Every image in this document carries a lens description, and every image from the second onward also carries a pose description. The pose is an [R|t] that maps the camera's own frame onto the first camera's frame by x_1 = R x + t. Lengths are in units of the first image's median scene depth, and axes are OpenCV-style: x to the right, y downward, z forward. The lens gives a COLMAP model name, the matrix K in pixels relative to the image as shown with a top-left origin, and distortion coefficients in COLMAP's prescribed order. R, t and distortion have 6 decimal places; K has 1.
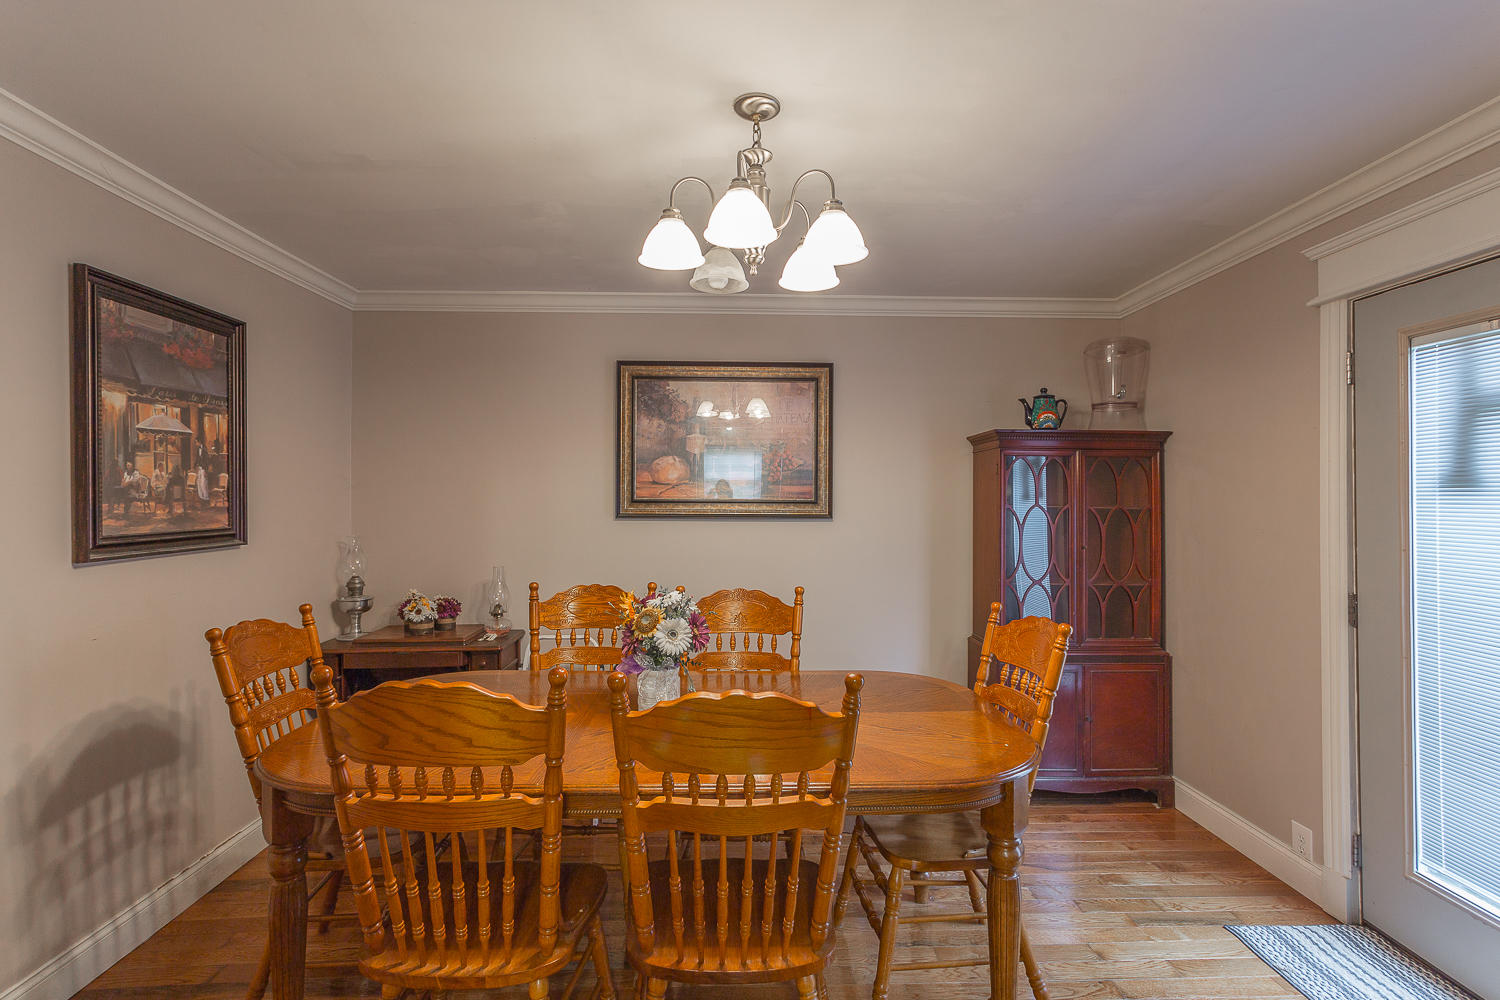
lens RADIAL K [[717.3, 0, 750.1], [0, 717.3, 495.3], [0, 0, 1]] dist [0.001144, 0.000936]
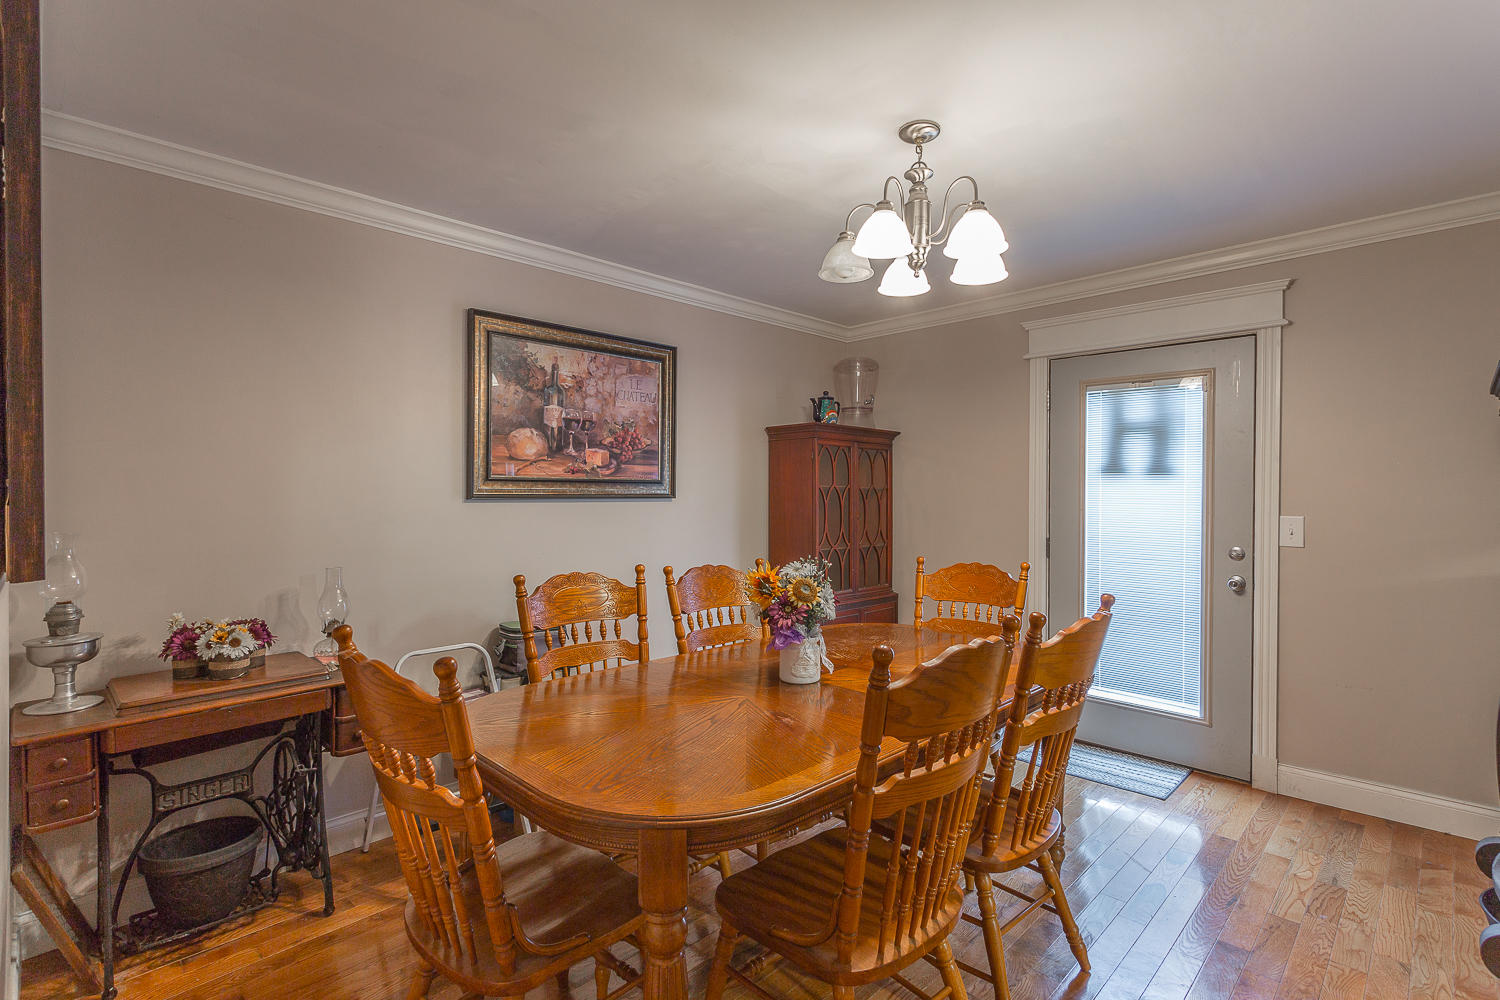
lens RADIAL K [[717.3, 0, 750.1], [0, 717.3, 495.3], [0, 0, 1]] dist [0.001144, 0.000936]
pose [[0.724581, -0.006559, 0.689158, -0.536937], [-0.005086, 0.999877, 0.014863, 0.013288], [-0.689171, -0.014274, 0.724458, 0.184687]]
